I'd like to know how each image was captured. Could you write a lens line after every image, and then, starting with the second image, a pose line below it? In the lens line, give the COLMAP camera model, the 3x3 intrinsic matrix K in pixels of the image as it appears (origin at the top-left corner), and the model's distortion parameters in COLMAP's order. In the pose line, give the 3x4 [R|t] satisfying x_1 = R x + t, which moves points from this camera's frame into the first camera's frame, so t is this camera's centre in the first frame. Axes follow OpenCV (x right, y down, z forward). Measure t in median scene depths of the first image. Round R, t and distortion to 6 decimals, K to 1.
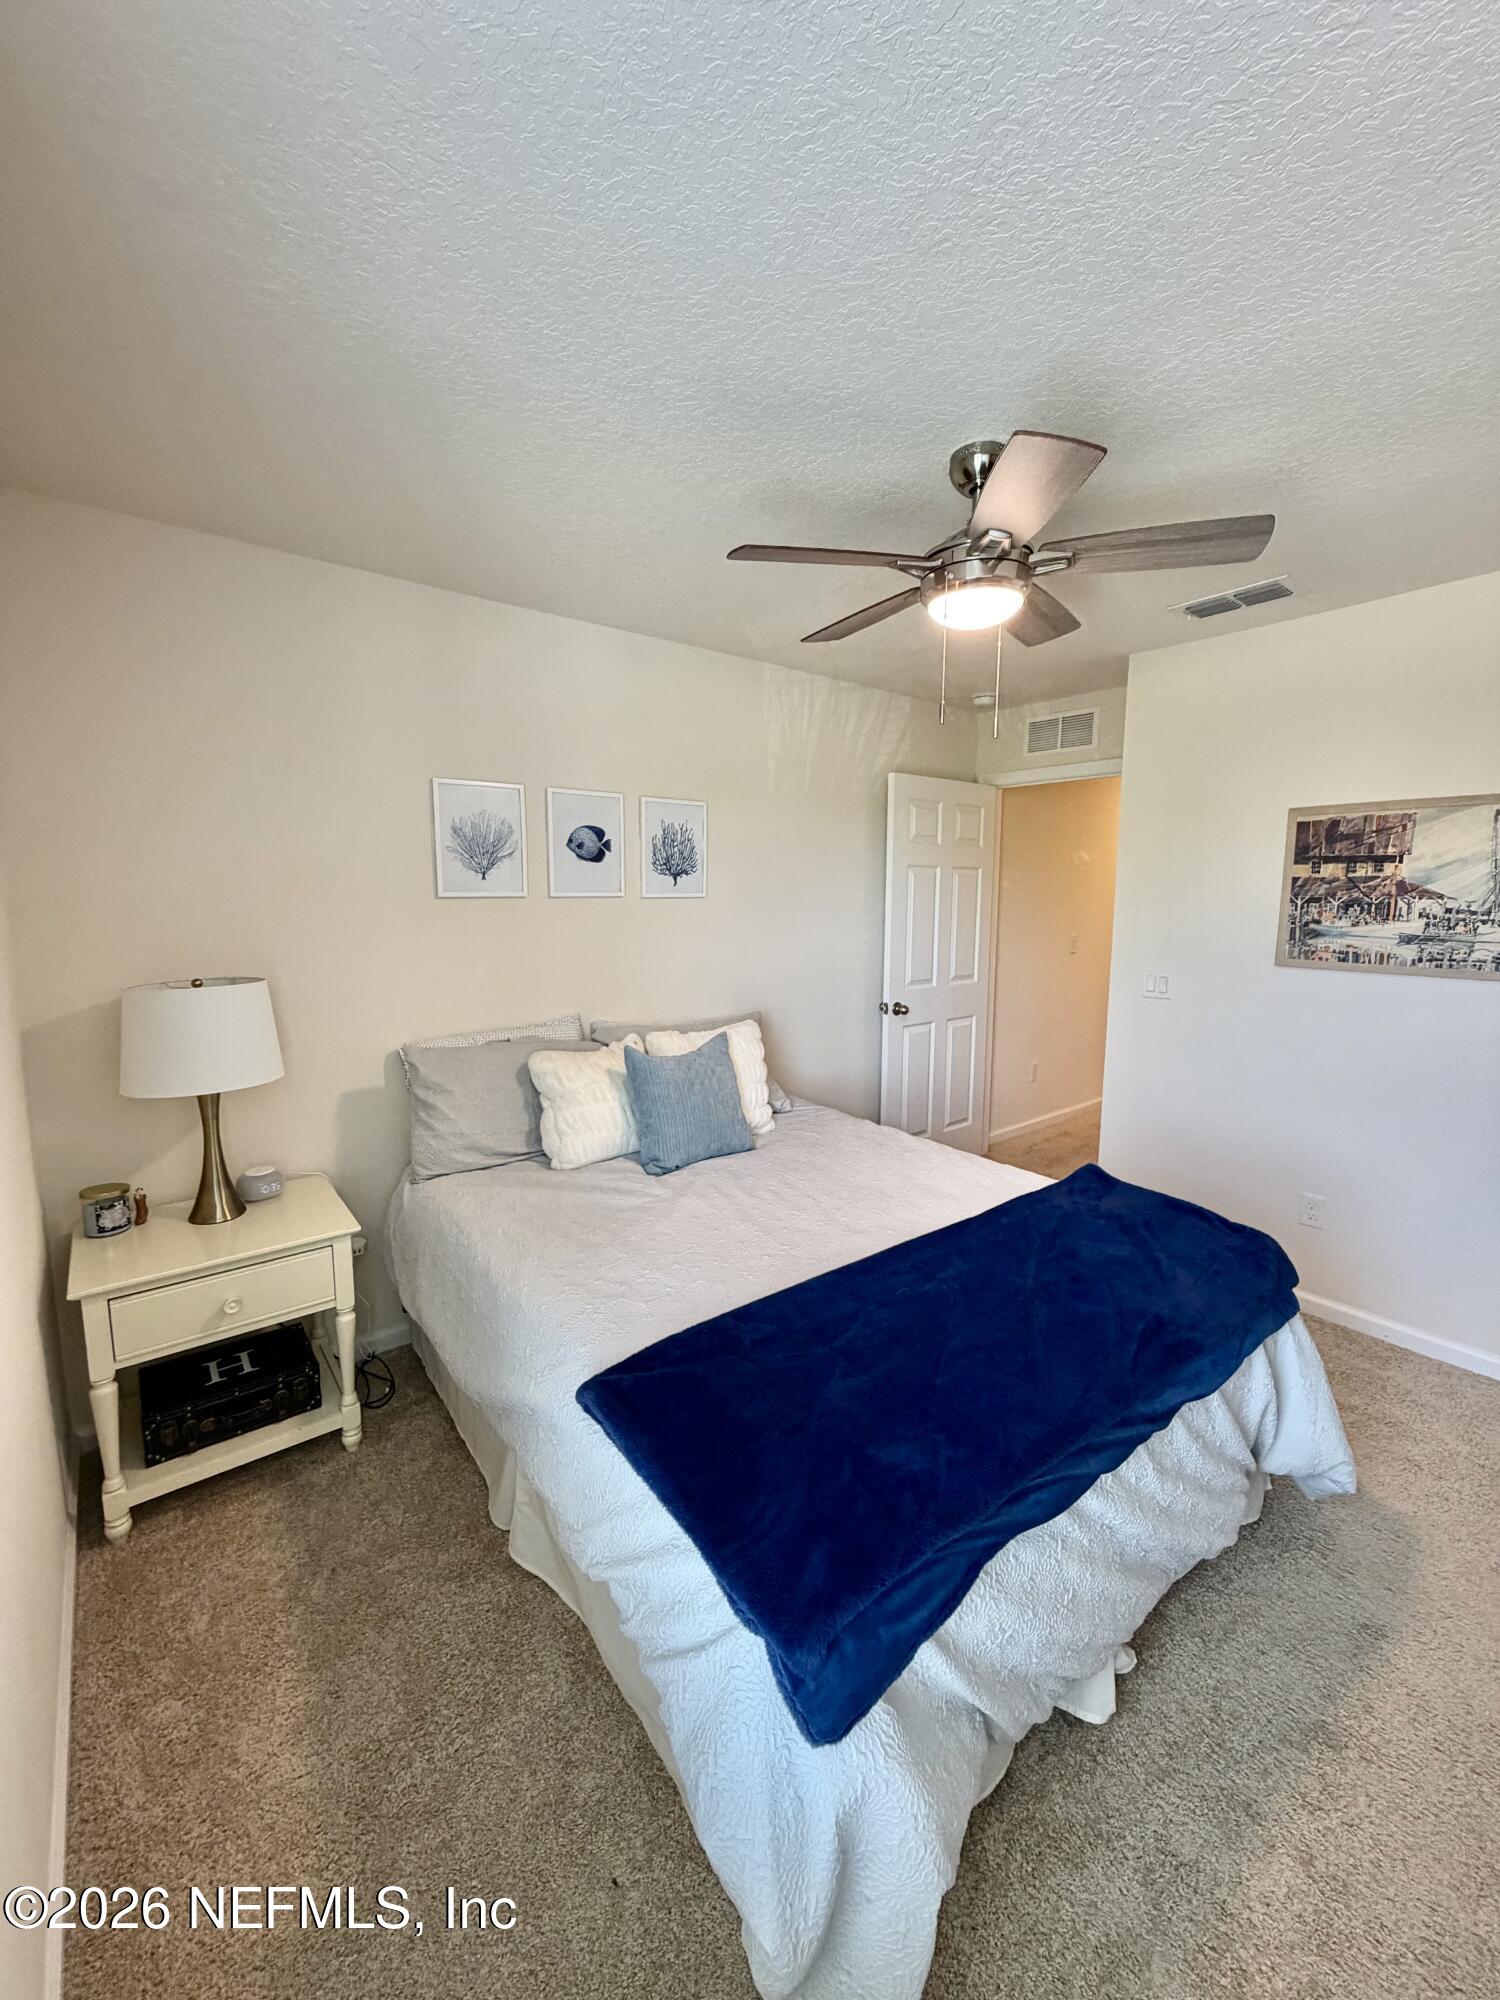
lens RADIAL K [[797.3, 0, 750.4], [0, 797.3, 993.0], [0, 0, 1]] dist [0.000776, 0.000184]
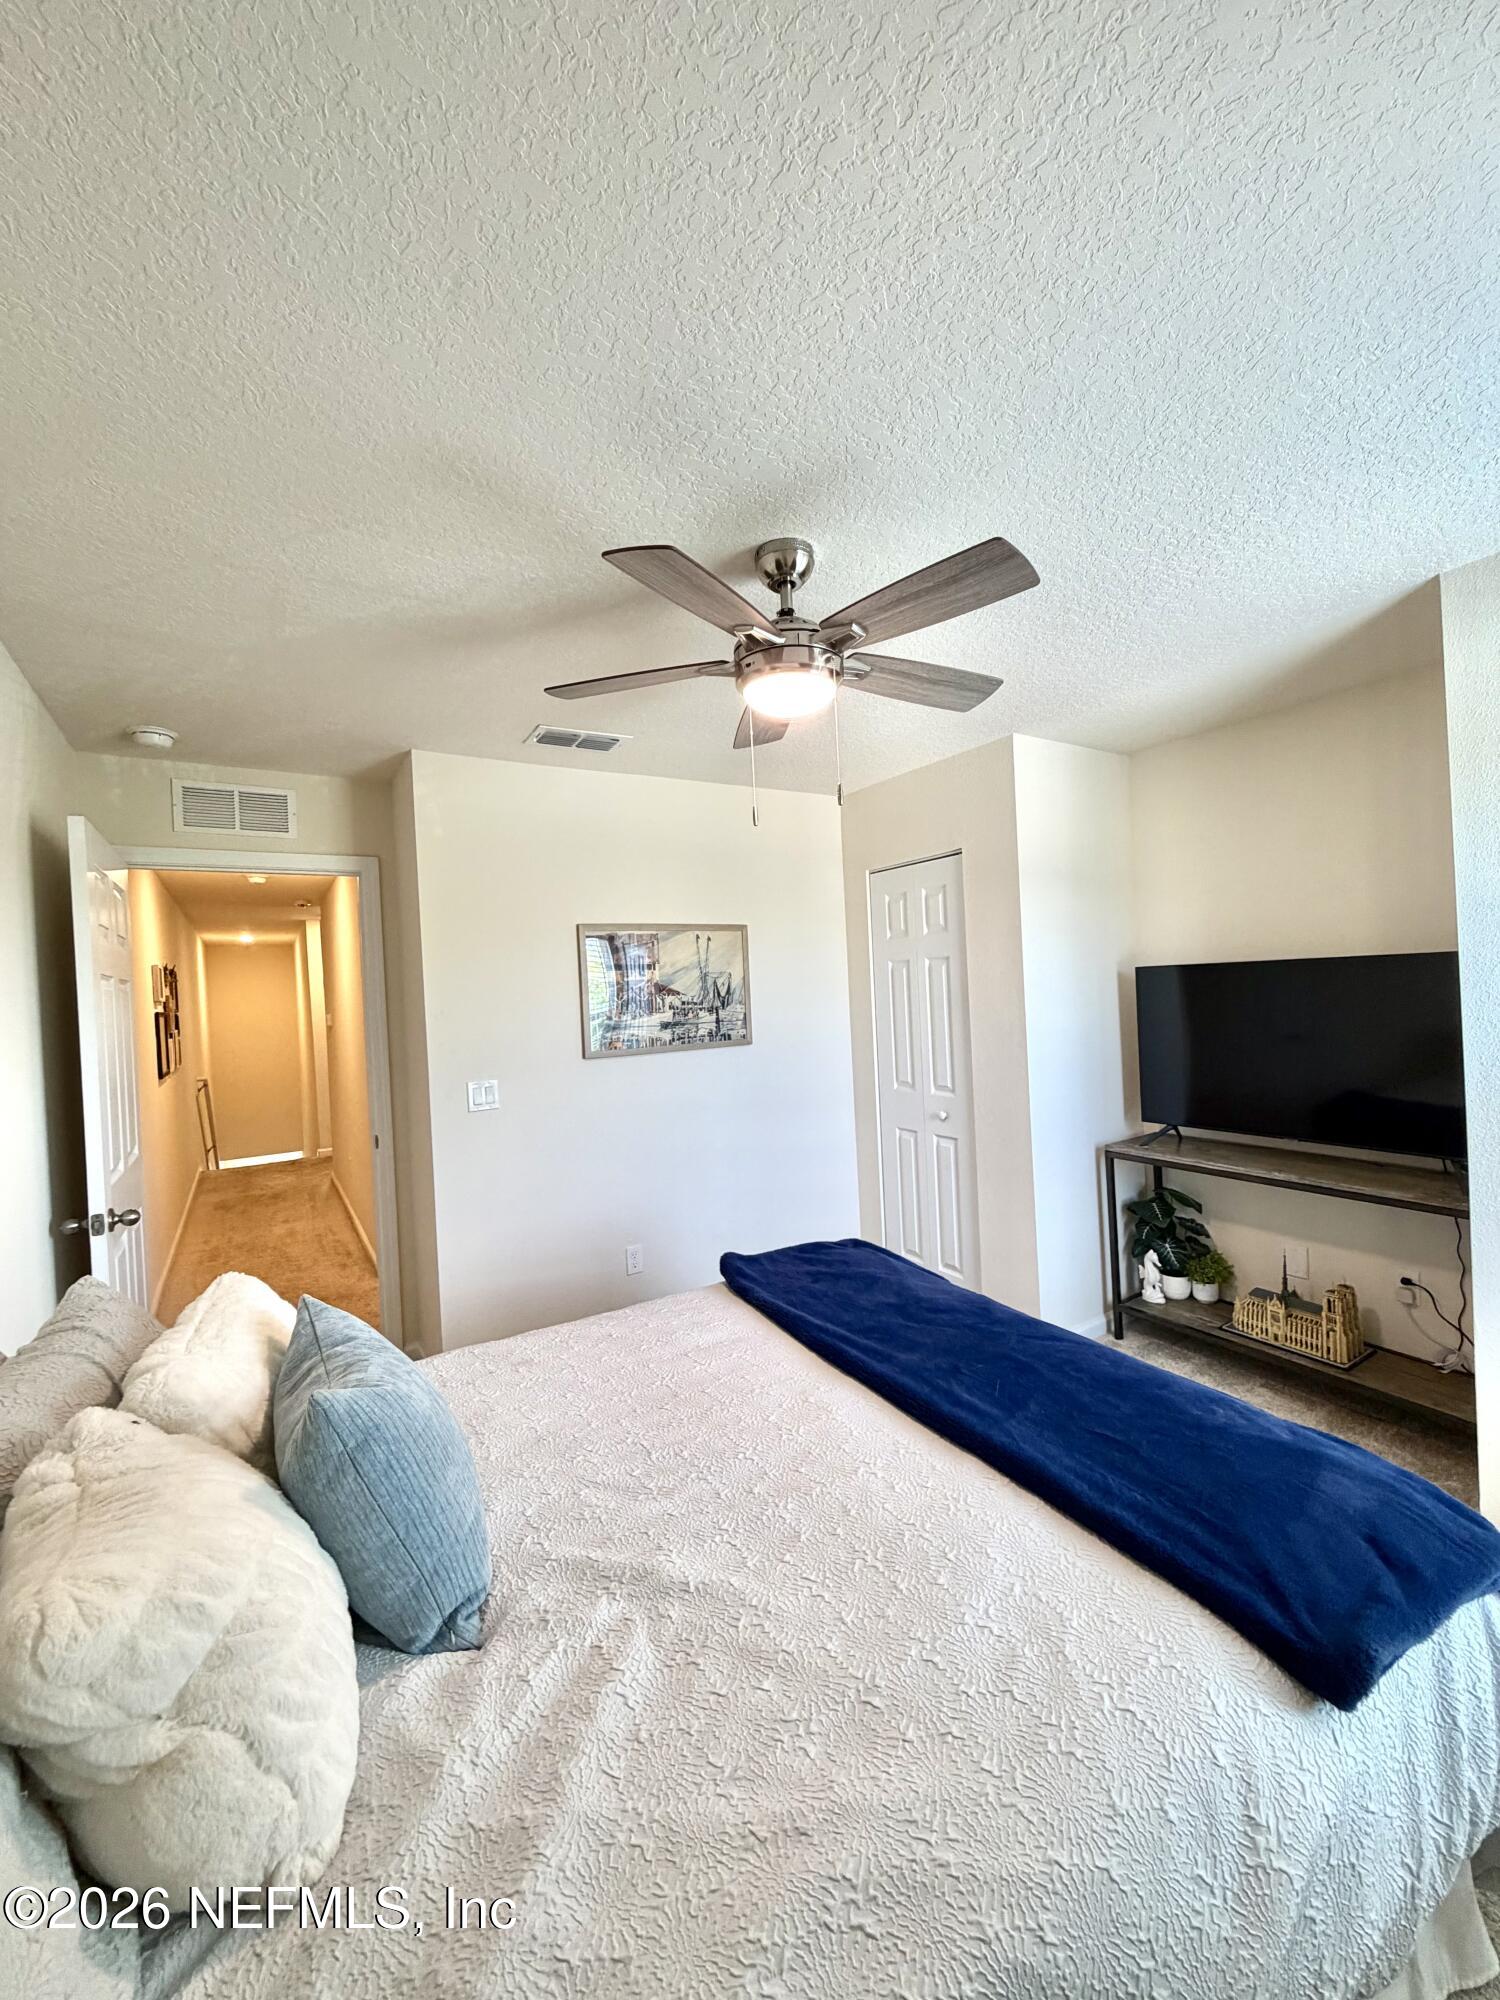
lens RADIAL K [[797.3, 0, 745.3], [0, 797.3, 991.6], [0, 0, 1]] dist [0.000776, 0.000184]
pose [[0.122088, -0.007577, 0.992490, -0.505779], [0.177800, 0.983962, -0.014359, -0.082236], [-0.976464, 0.178218, 0.121477, 0.709618]]
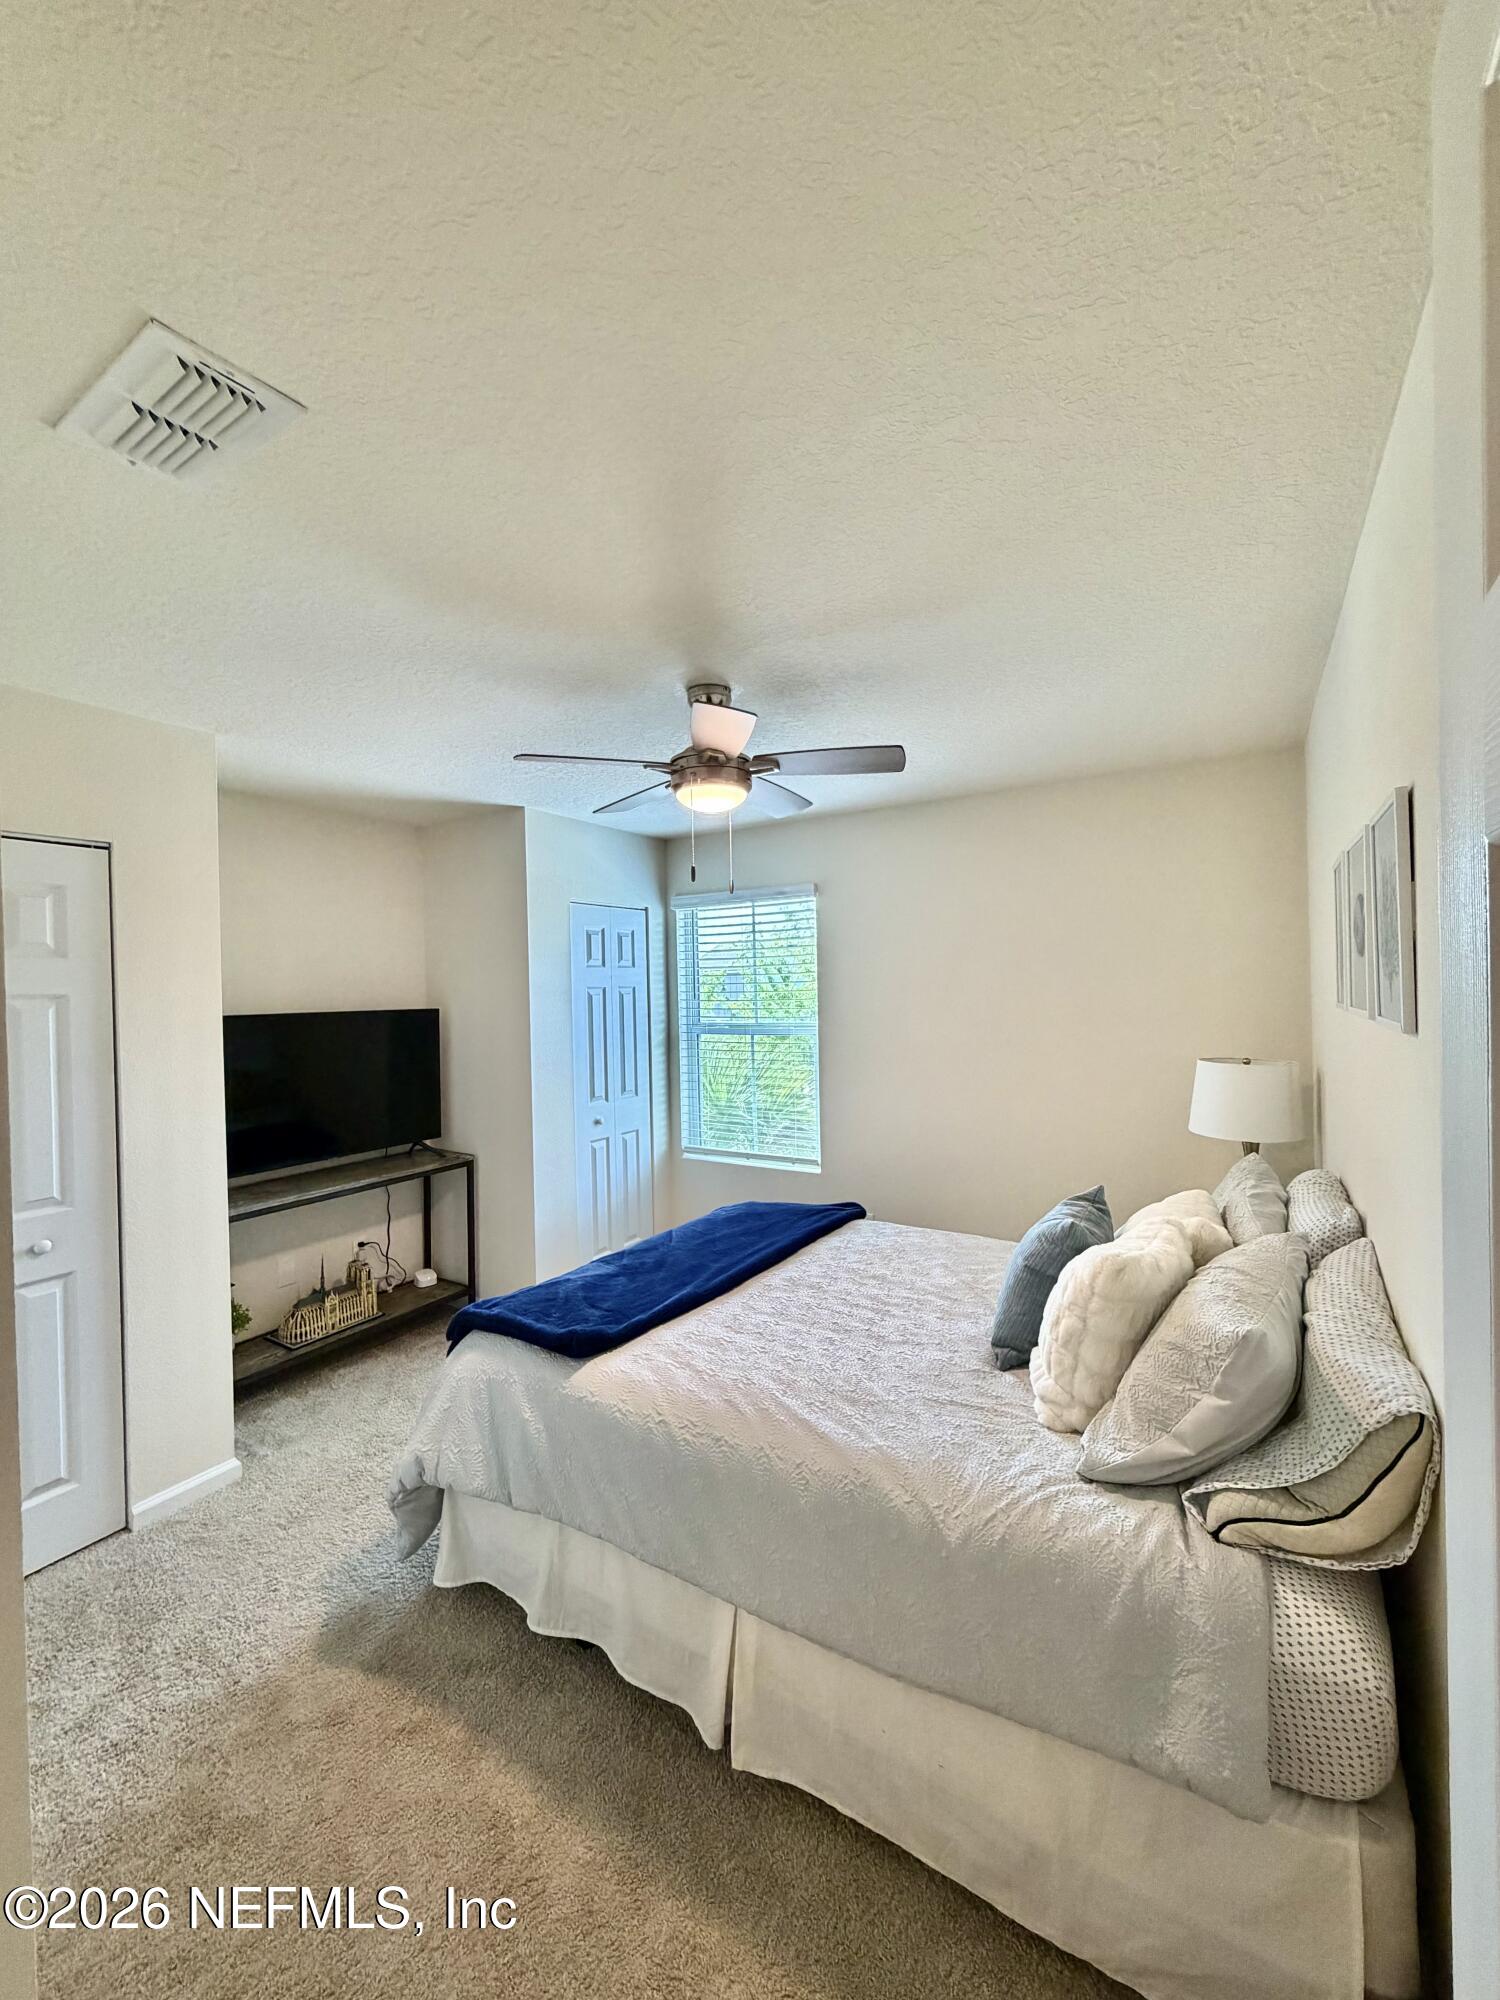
lens RADIAL K [[797.3, 0, 745.6], [0, 797.3, 1000.0], [0, 0, 1]] dist [0.000776, 0.000184]
pose [[-0.944106, 0.026108, -0.328607, 0.503240], [-0.020598, 0.990238, 0.137855, -0.239828], [0.328998, 0.136919, -0.934352, 1.654178]]
